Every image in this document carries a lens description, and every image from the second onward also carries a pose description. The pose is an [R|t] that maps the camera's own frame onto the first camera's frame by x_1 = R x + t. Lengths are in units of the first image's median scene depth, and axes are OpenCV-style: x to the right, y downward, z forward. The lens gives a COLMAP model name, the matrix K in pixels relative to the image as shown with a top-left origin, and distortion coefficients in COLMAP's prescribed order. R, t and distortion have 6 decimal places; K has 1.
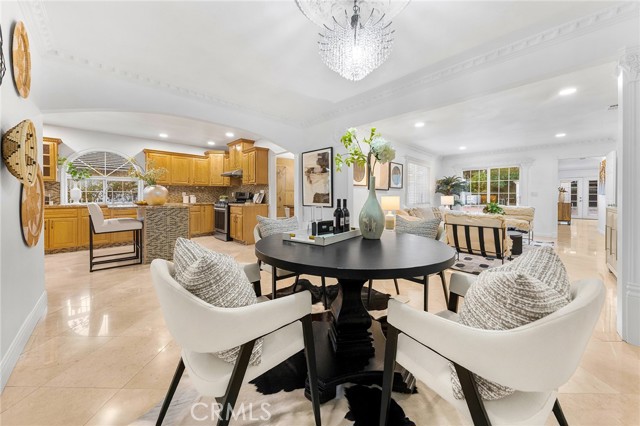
lens RADIAL K [[228.5, 0, 316.3], [0, 228.5, 195.1], [0, 0, 1]] dist [-0.000410, -0.000095]
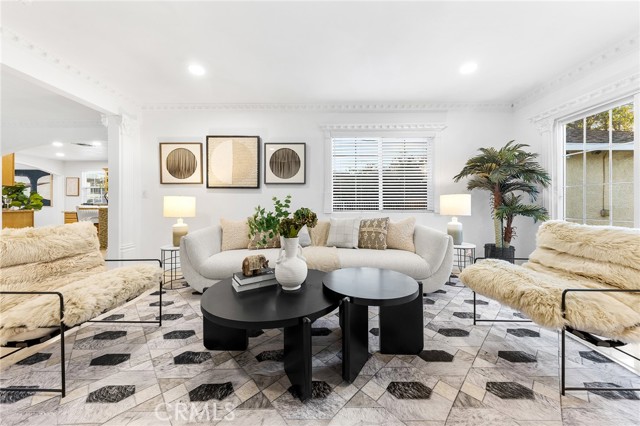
lens RADIAL K [[221.3, 0, 327.7], [0, 221.3, 203.8], [0, 0, 1]] dist [-0.000412, -0.000103]
pose [[0.719499, -0.006137, -0.694466, 0.562374], [0.009087, 0.999959, 0.000578, 0.016212], [0.694434, -0.006727, 0.719525, 0.434508]]
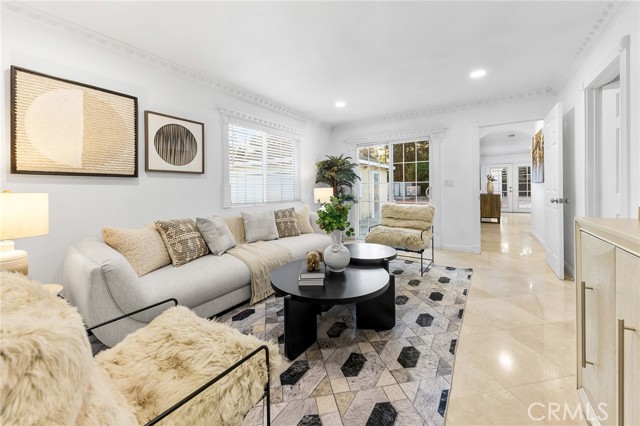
lens RADIAL K [[240.8, 0, 321.3], [0, 240.8, 186.5], [0, 0, 1]] dist [0.000077, 0.000004]
pose [[0.981447, -0.009712, 0.191490, 0.366572], [0.010233, 0.999946, -0.001729, 0.002155], [-0.191463, 0.003656, 0.981493, 0.317492]]
